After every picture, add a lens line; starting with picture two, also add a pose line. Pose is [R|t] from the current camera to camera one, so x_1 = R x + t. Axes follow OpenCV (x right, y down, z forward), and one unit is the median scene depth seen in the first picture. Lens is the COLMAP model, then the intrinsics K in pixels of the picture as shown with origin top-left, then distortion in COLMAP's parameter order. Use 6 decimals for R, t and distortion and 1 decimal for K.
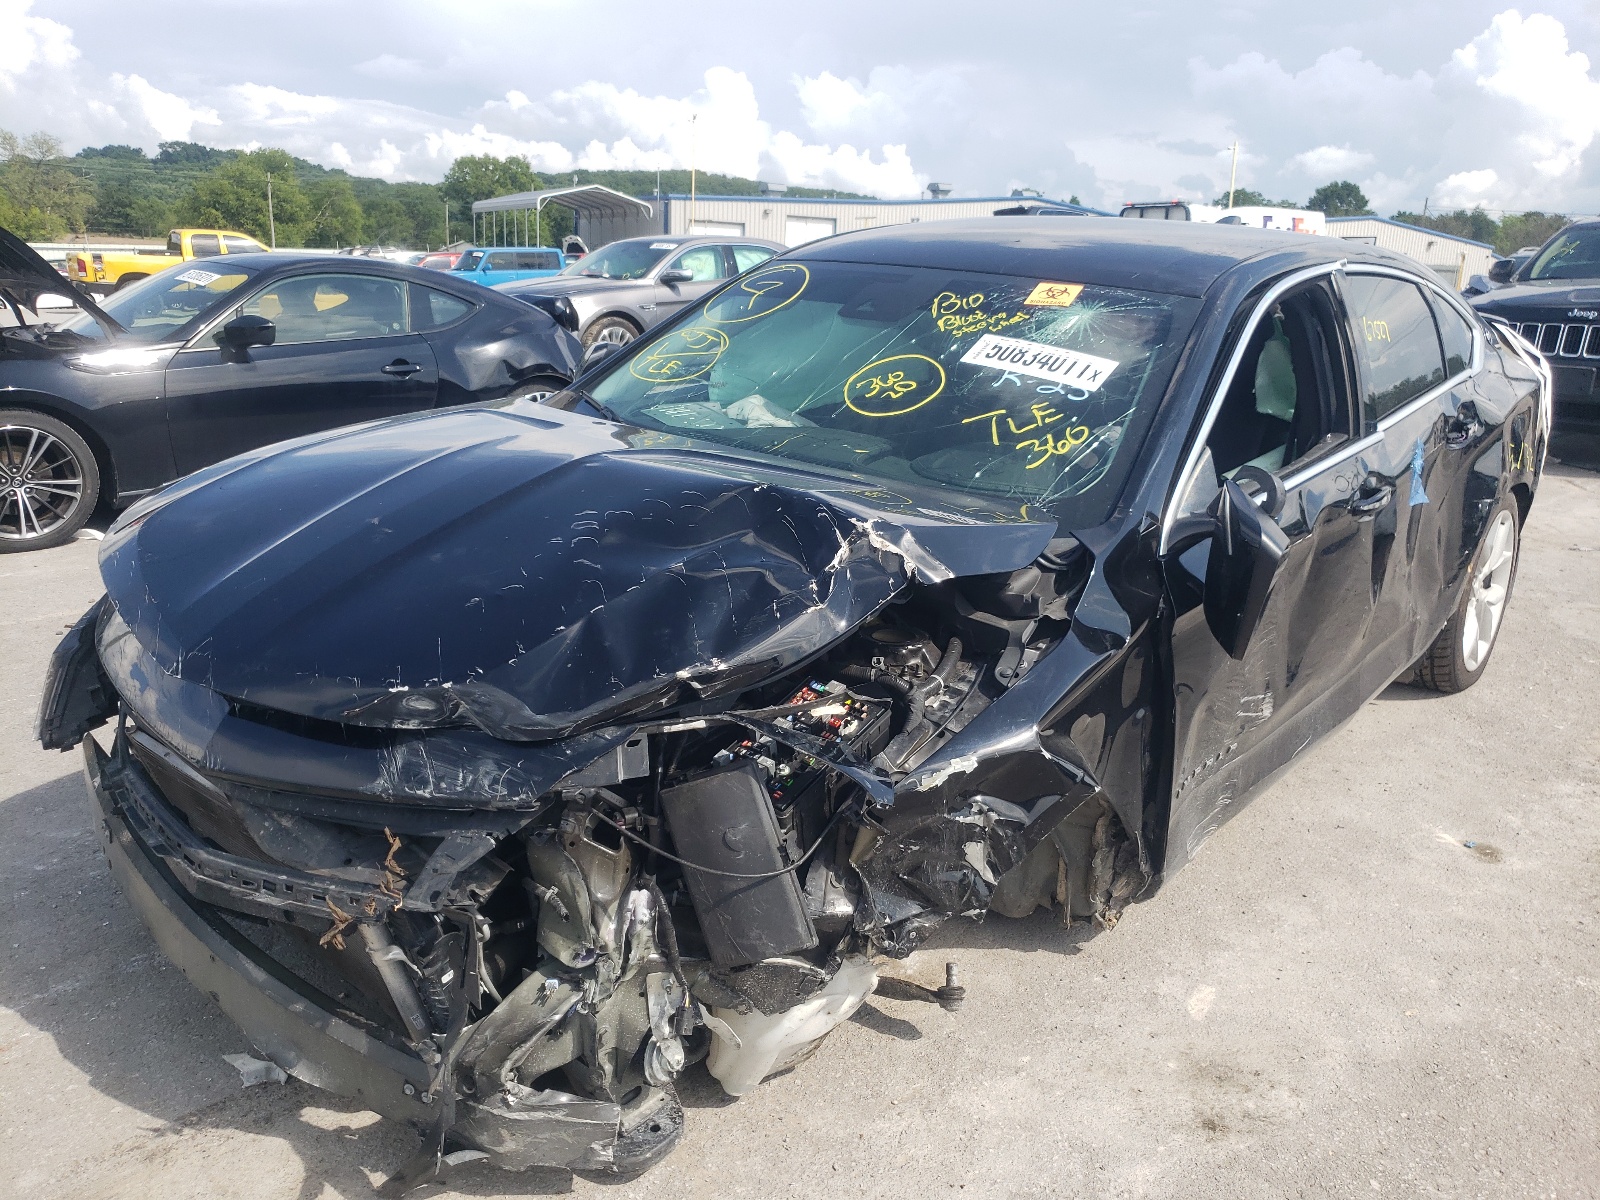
lens RADIAL K [[1163.9, 0, 800.0], [0, 1163.9, 600.0], [0, 0, 1]] dist [0.000120, 0.032870]
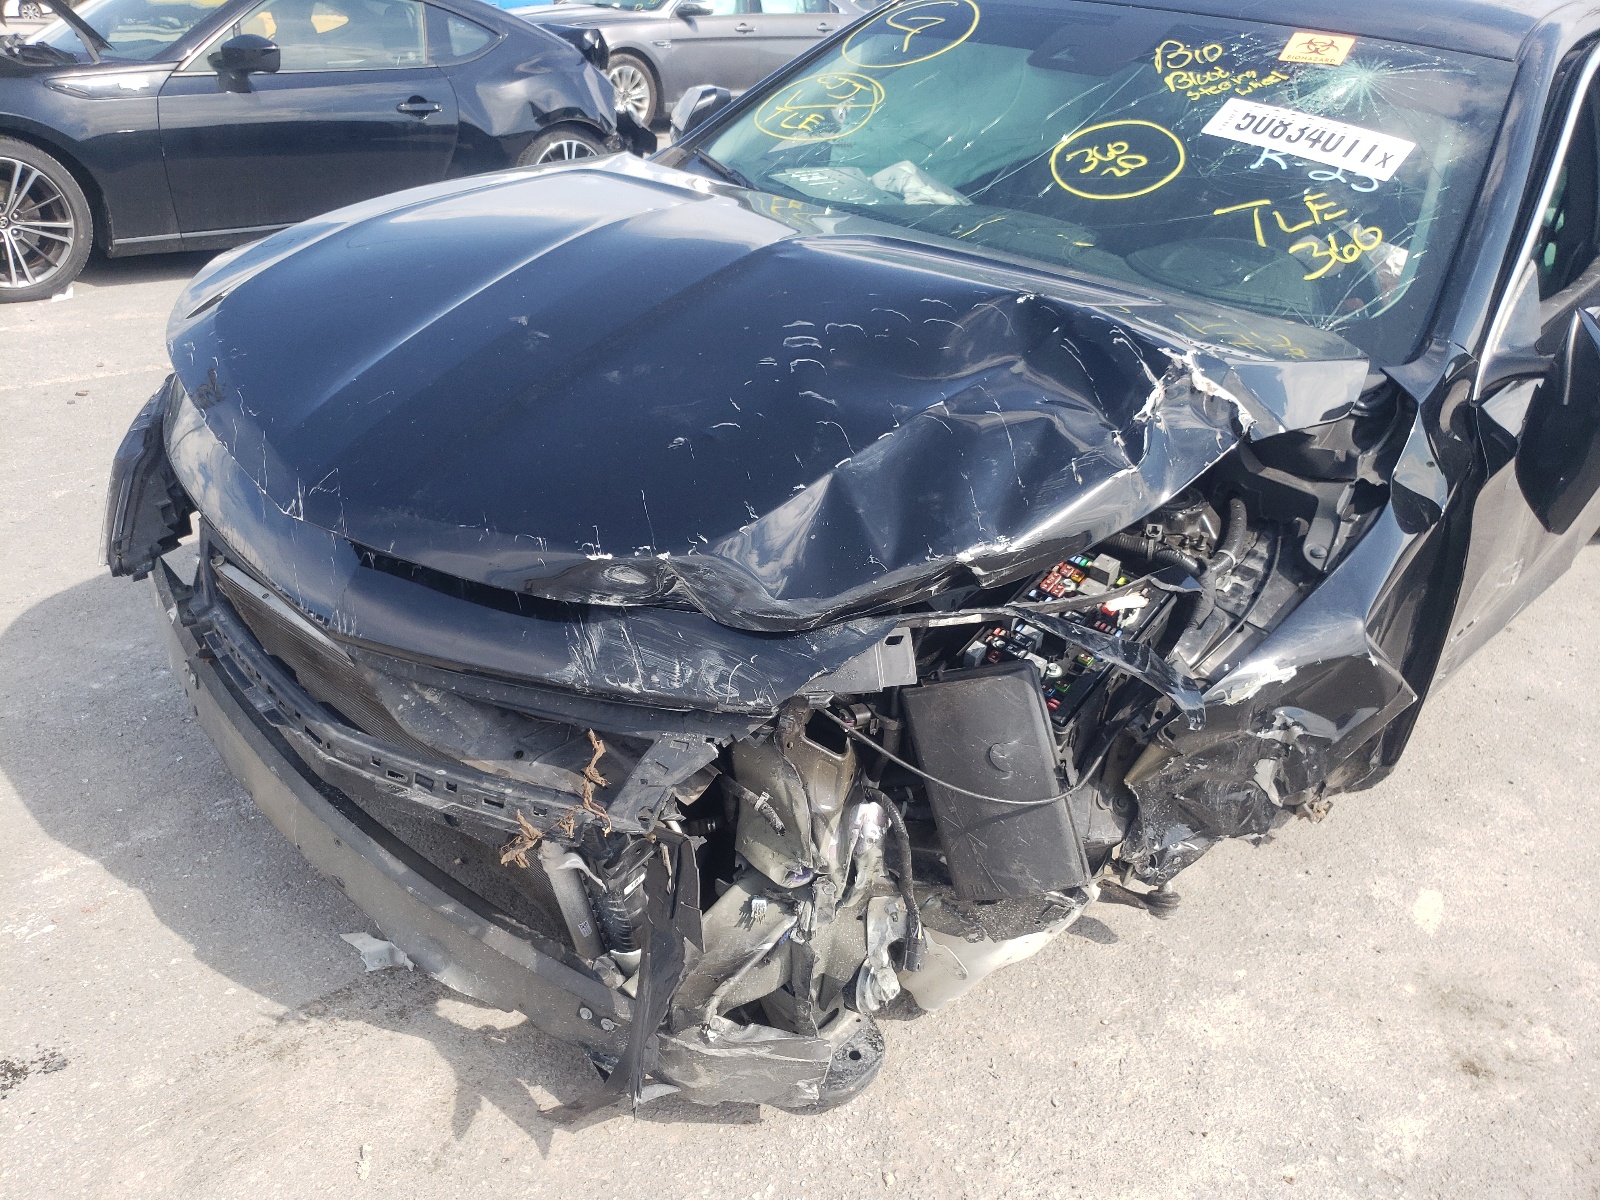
lens RADIAL K [[1187.8, 0, 800.0], [0, 1187.8, 600.0], [0, 0, 1]] dist [0.062387, -0.056833]
pose [[0.998978, 0.045122, -0.002555, -0.170181], [-0.043932, 0.982784, 0.179458, -0.036207], [0.010609, -0.179163, 0.983762, 0.175290]]
